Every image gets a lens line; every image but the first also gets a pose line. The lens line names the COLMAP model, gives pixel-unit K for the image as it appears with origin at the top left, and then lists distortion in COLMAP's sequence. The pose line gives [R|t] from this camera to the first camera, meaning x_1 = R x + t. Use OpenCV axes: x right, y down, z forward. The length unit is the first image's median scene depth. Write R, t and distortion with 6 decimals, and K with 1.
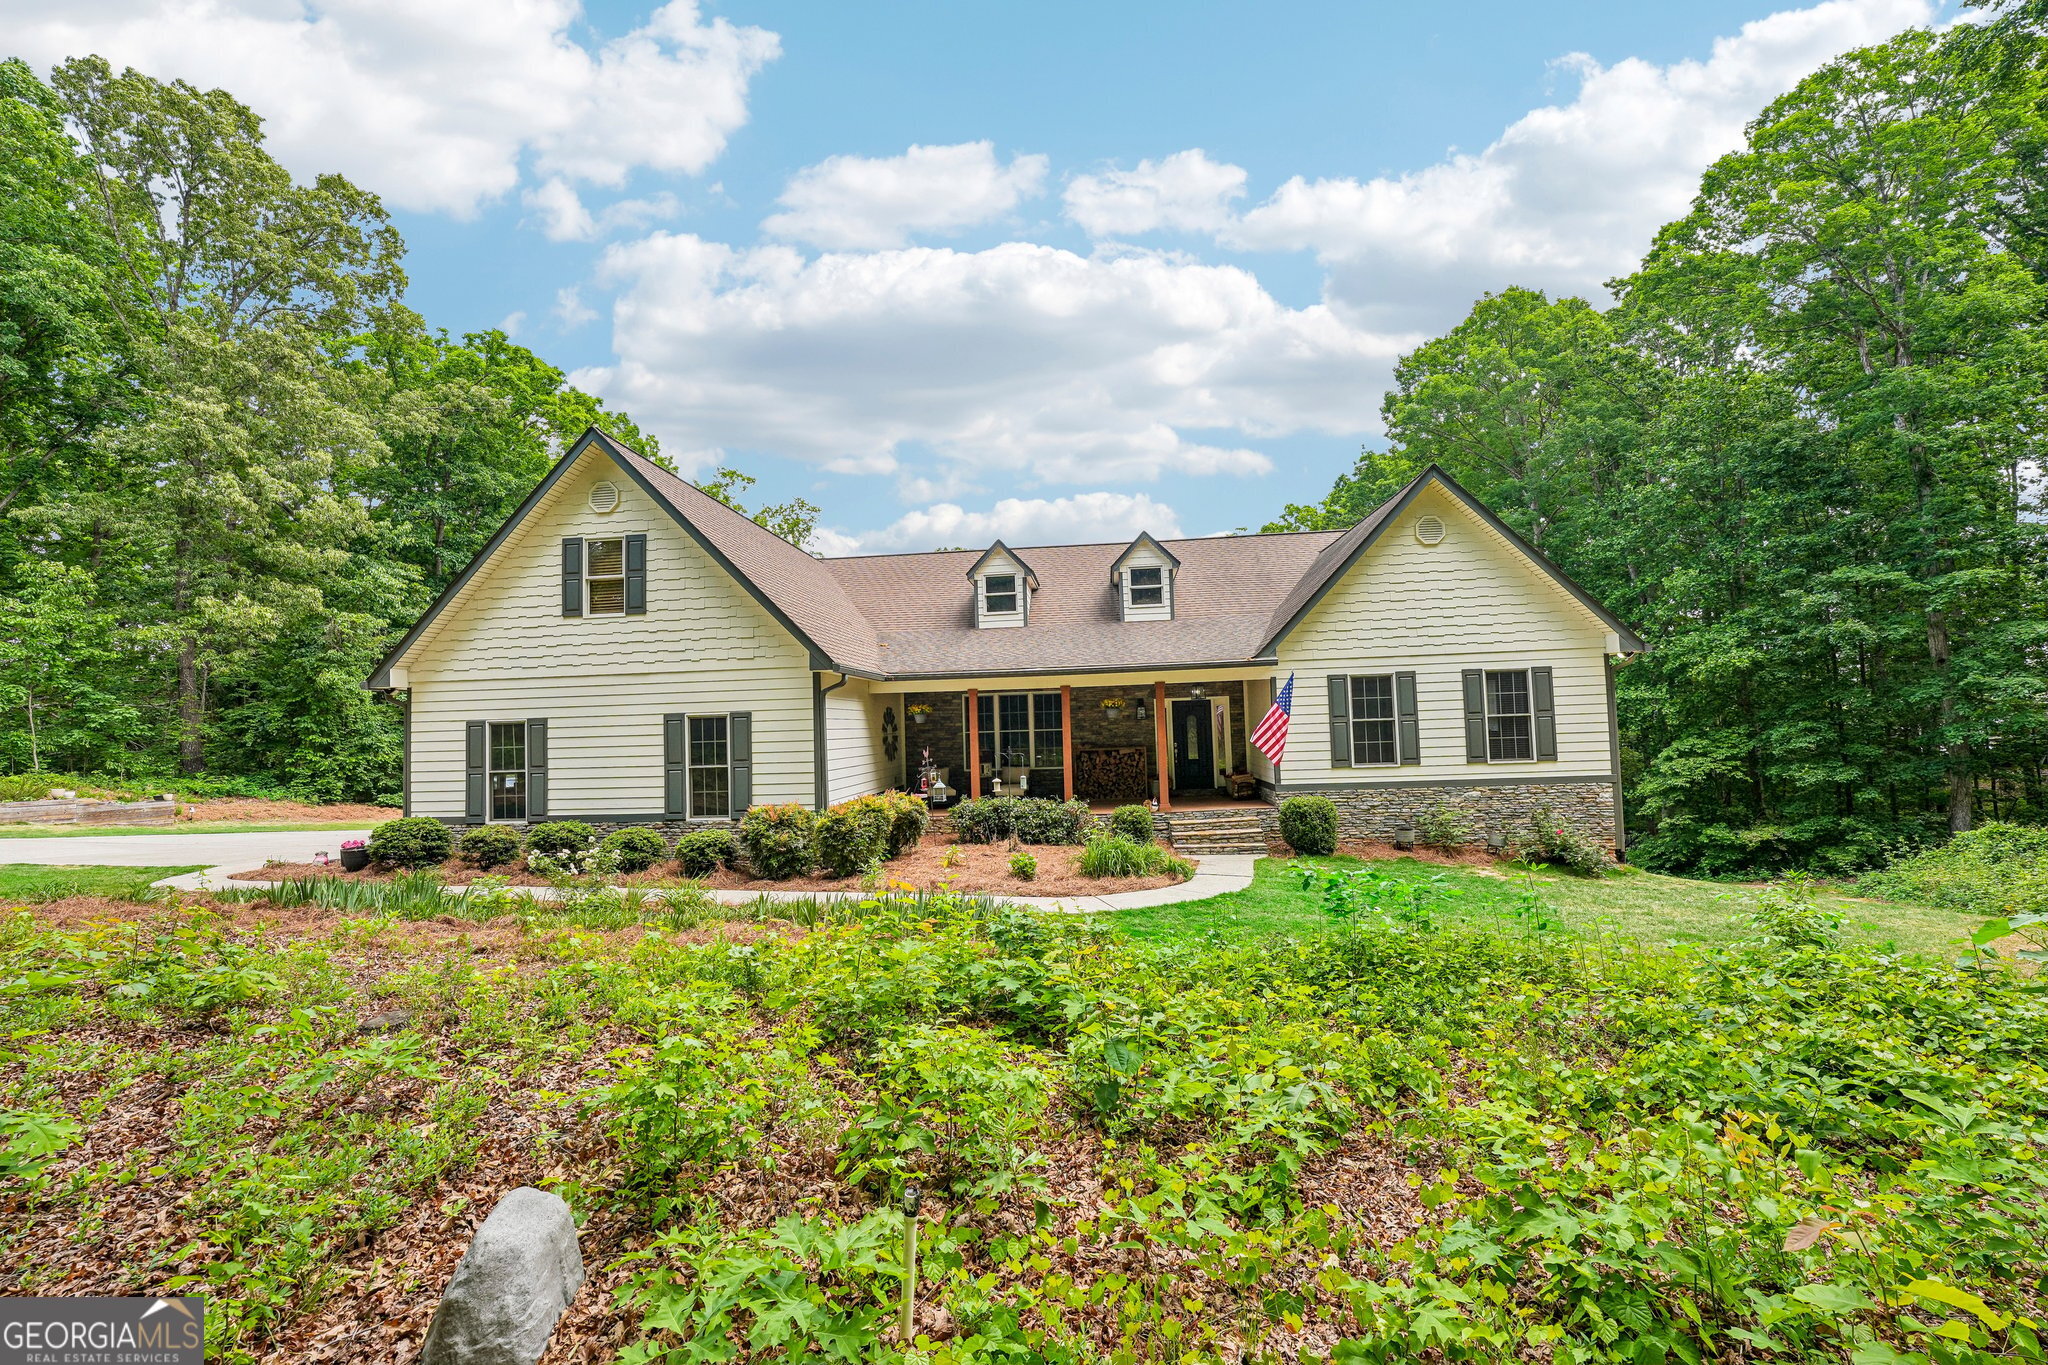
lens RADIAL K [[854.2, 0, 1026.6], [0, 854.2, 674.4], [0, 0, 1]] dist [-0.027580, 0.003796]
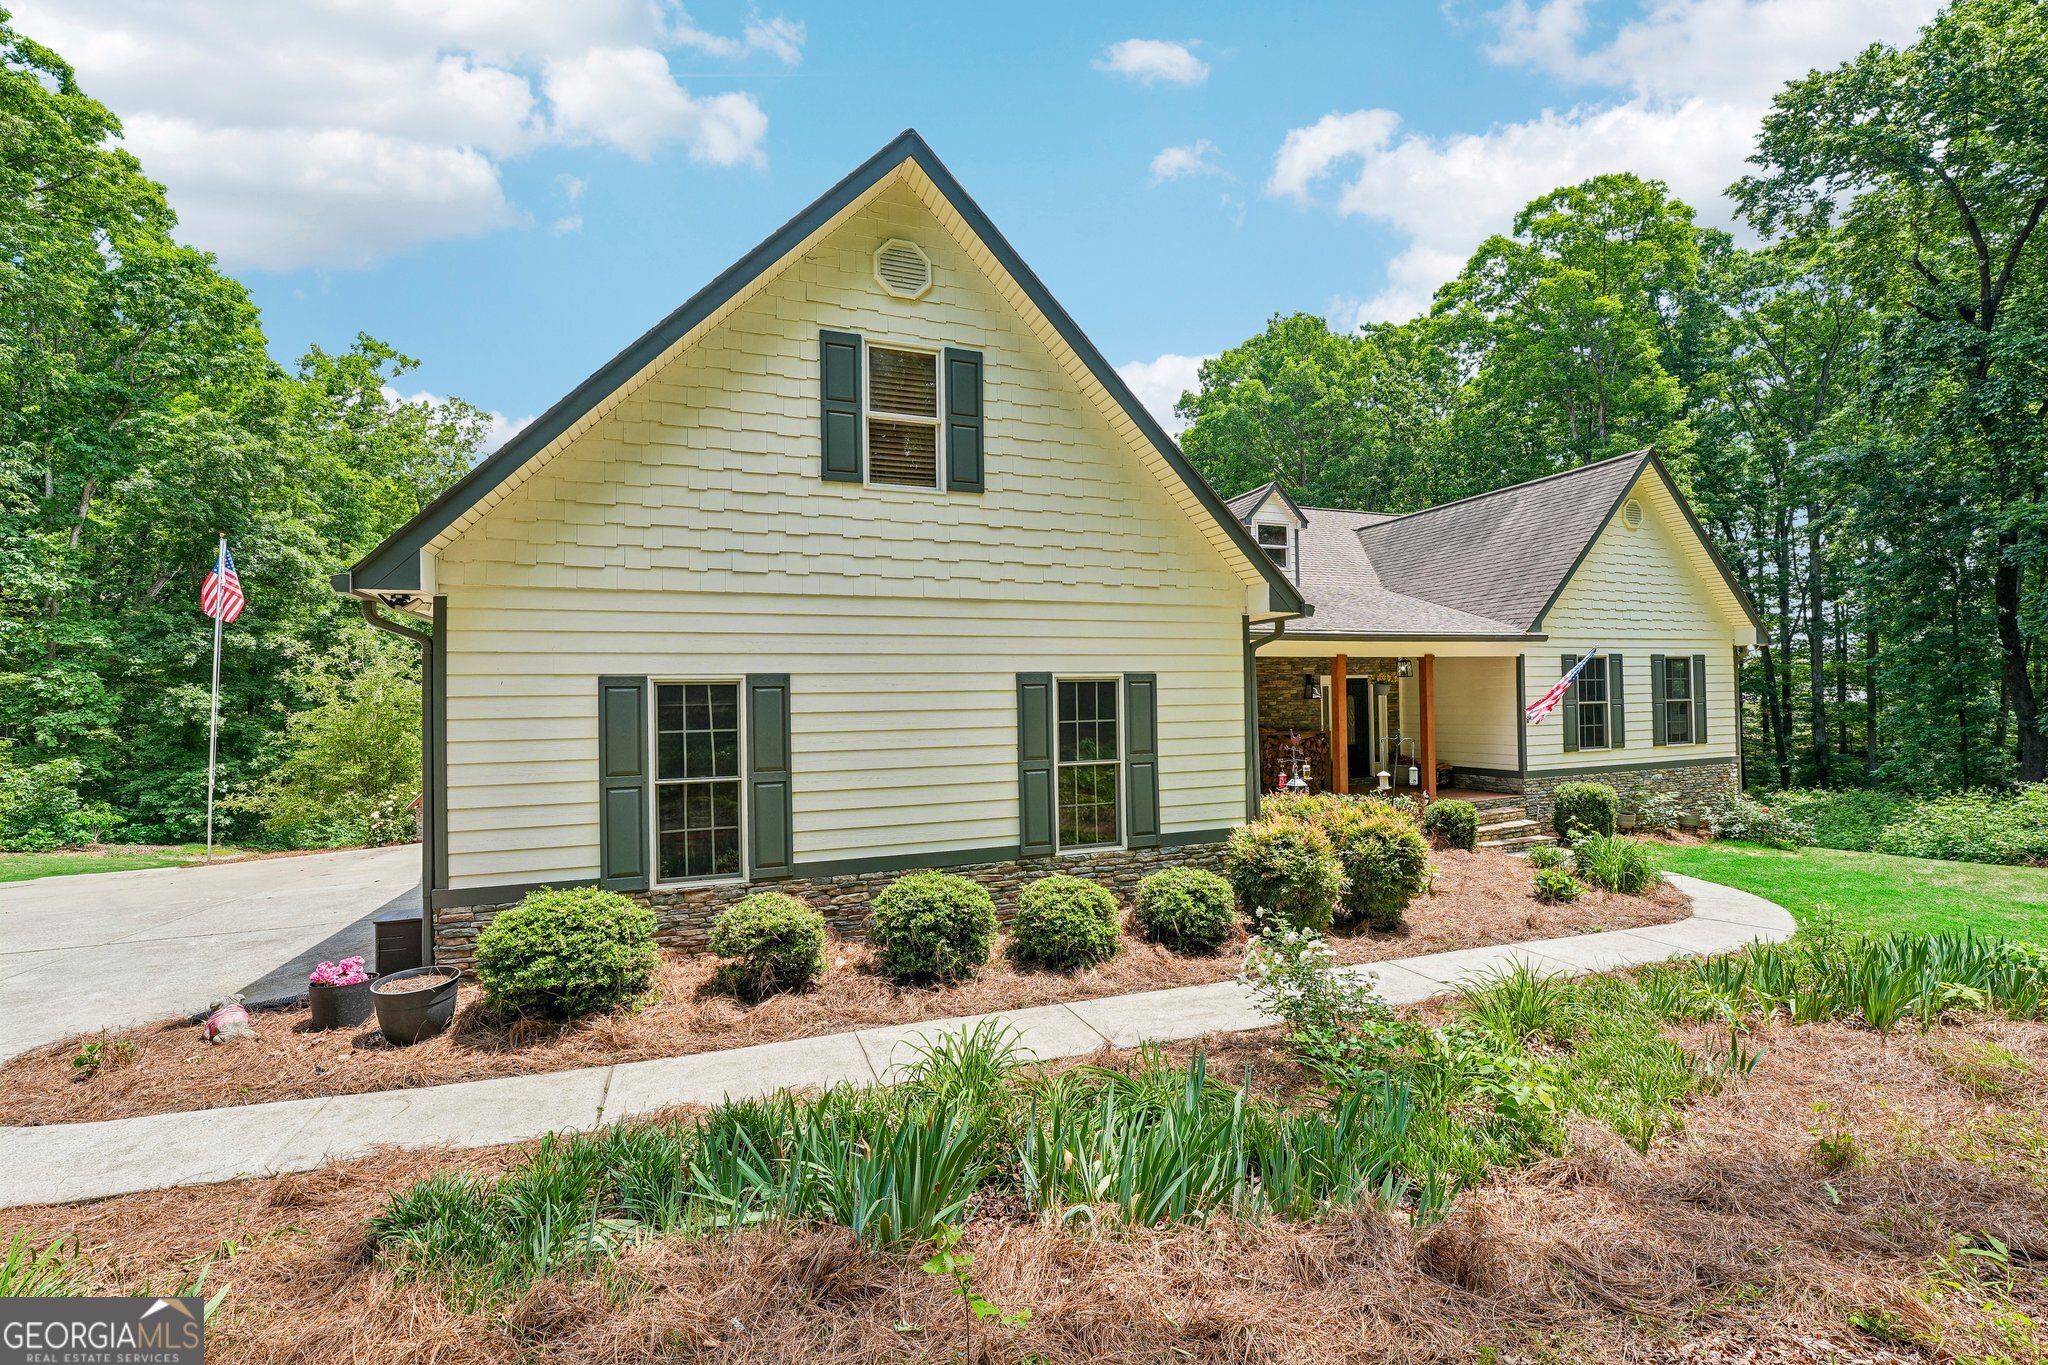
lens RADIAL K [[854.2, 0, 1023.1], [0, 854.2, 690.3], [0, 0, 1]] dist [-0.027580, 0.003796]
pose [[0.892337, 0.021048, 0.450878, -0.668915], [-0.036083, 0.999042, 0.024775, 0.042917], [-0.449925, -0.038377, 0.892241, 0.473323]]
